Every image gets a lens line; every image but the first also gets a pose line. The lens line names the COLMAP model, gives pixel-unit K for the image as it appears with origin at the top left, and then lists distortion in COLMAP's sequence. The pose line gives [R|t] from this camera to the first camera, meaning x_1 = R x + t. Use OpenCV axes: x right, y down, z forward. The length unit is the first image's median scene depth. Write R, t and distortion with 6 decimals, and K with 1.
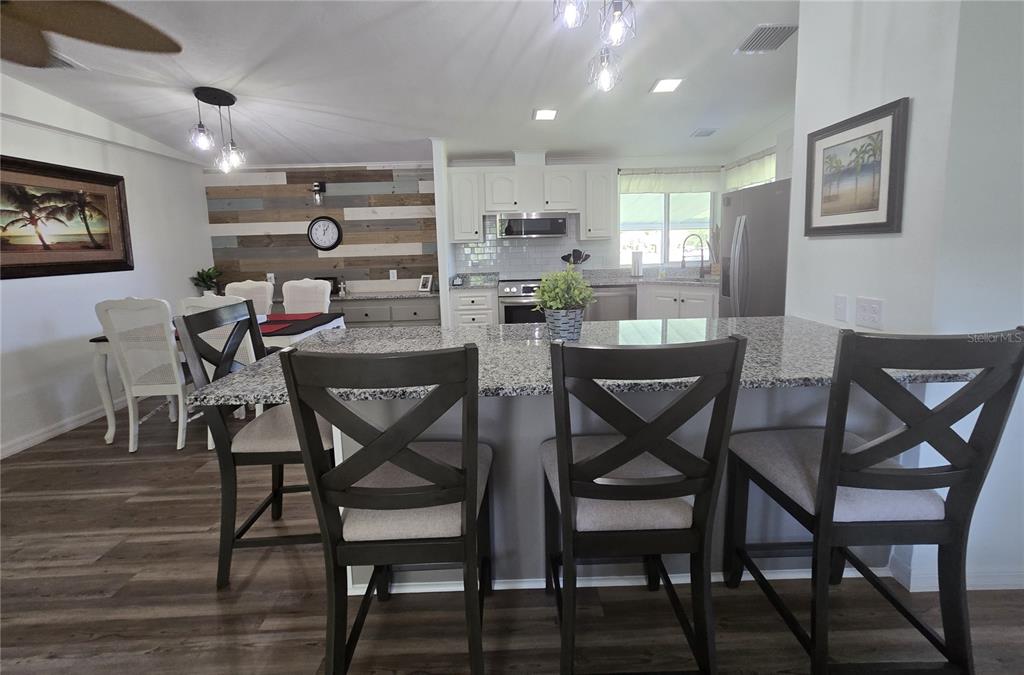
lens RADIAL K [[422.4, 0, 516.3], [0, 422.4, 294.7], [0, 0, 1]] dist [0.001716, 0.000301]
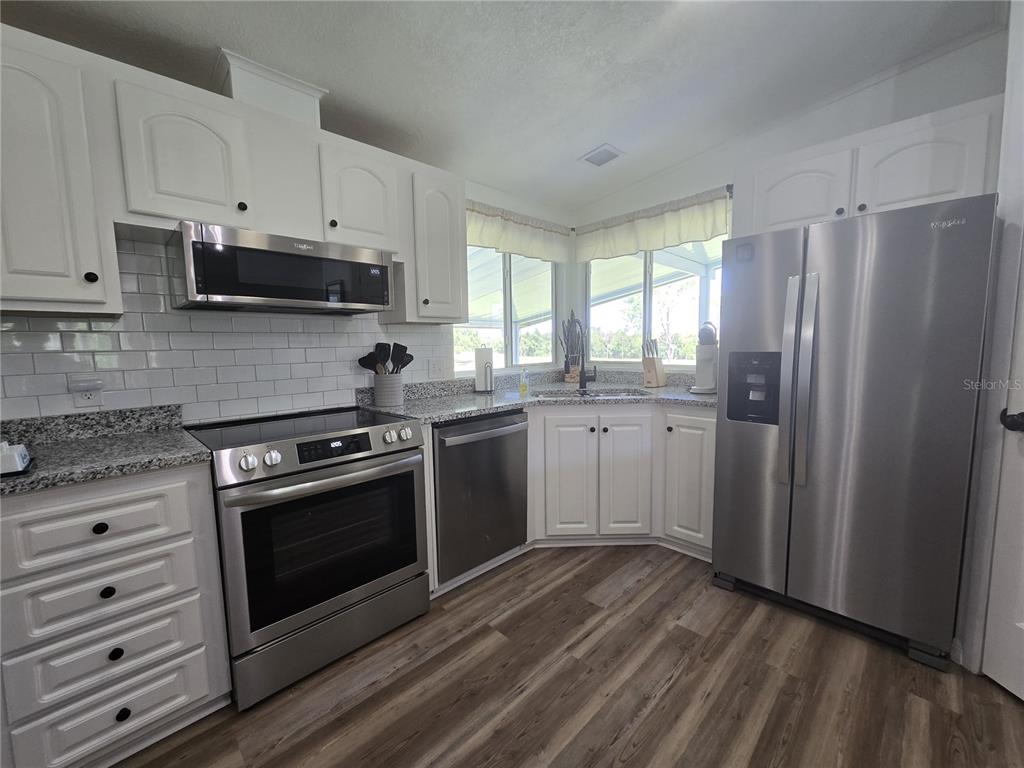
lens RADIAL K [[420.8, 0, 511.9], [0, 420.8, 388.9], [0, 0, 1]] dist [0.001477, -0.000468]
pose [[0.725301, -0.058948, 0.685904, -0.093148], [0.078895, 0.996880, 0.002247, -0.051428], [-0.683897, 0.052484, 0.727689, 0.632108]]
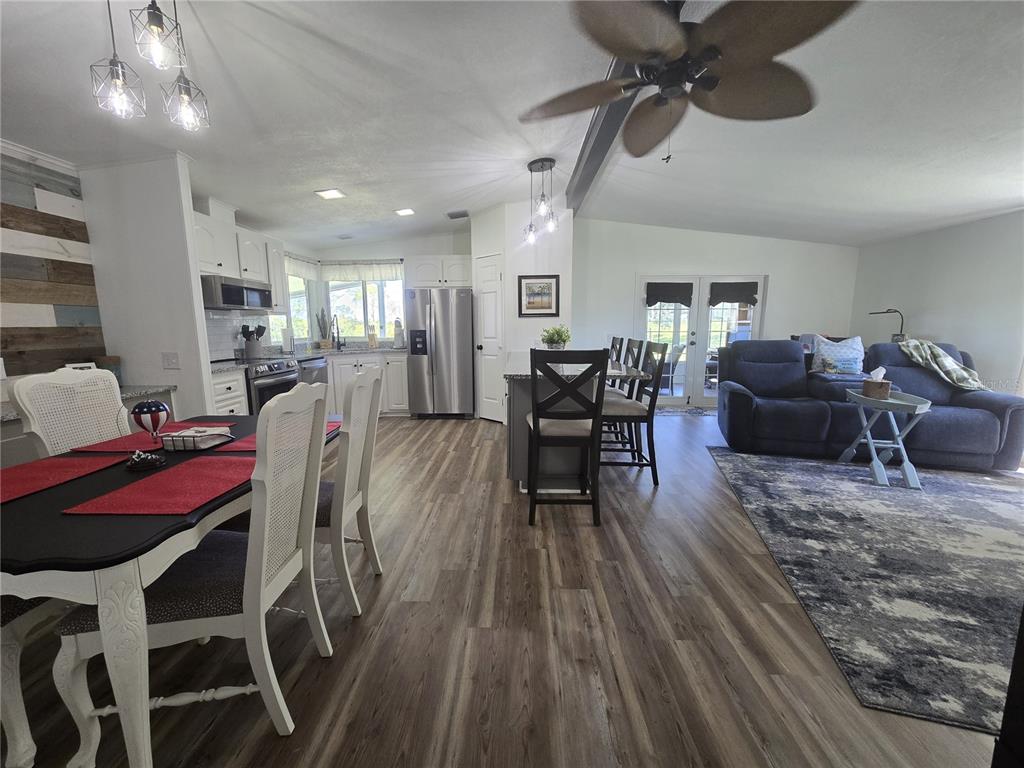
lens RADIAL K [[420.8, 0, 510.3], [0, 420.8, 388.4], [0, 0, 1]] dist [0.001477, -0.000468]
pose [[0.045413, -0.121718, 0.991525, -0.846696], [0.122370, 0.985752, 0.115405, -0.009299], [-0.991445, 0.116092, 0.059661, 0.452479]]
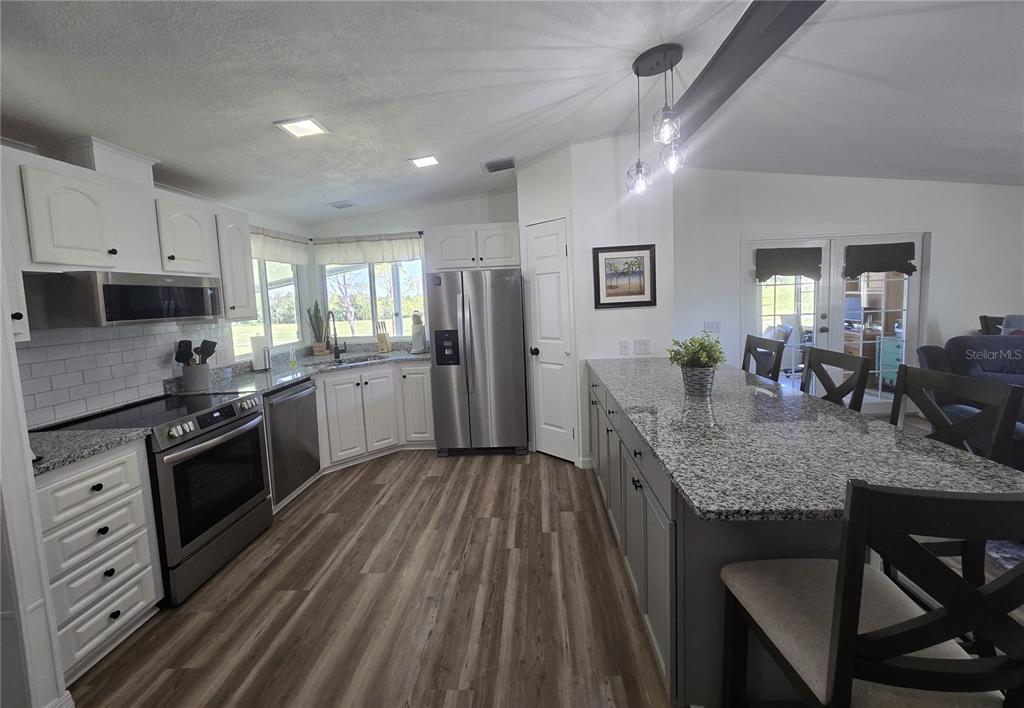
lens RADIAL K [[422.7, 0, 514.8], [0, 422.7, 332.1], [0, 0, 1]] dist [0.004407, -0.000226]
pose [[0.074227, -0.063214, 0.995236, -0.466444], [0.158304, 0.986081, 0.050826, -0.086483], [-0.984597, 0.153777, 0.083200, 0.564287]]
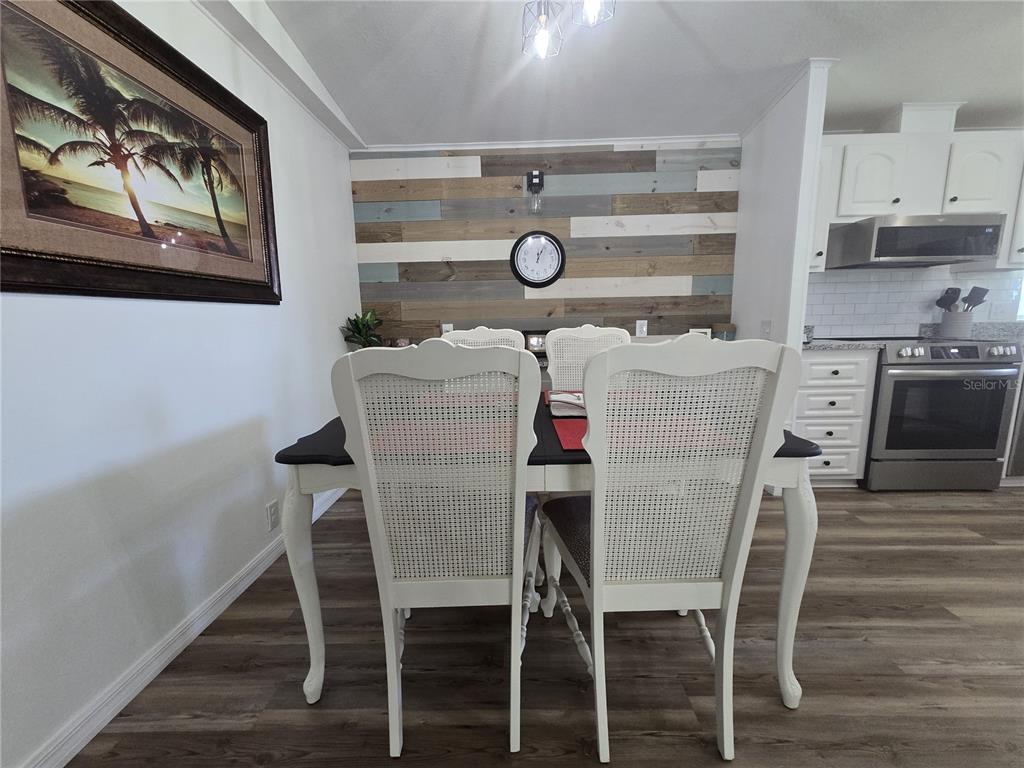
lens RADIAL K [[420.8, 0, 513.8], [0, 420.8, 387.1], [0, 0, 1]] dist [0.001477, -0.000468]
pose [[0.998999, 0.015019, -0.042136, -0.516481], [-0.013058, 0.998836, 0.046425, 0.015547], [0.042784, -0.045828, 0.998033, 0.420112]]
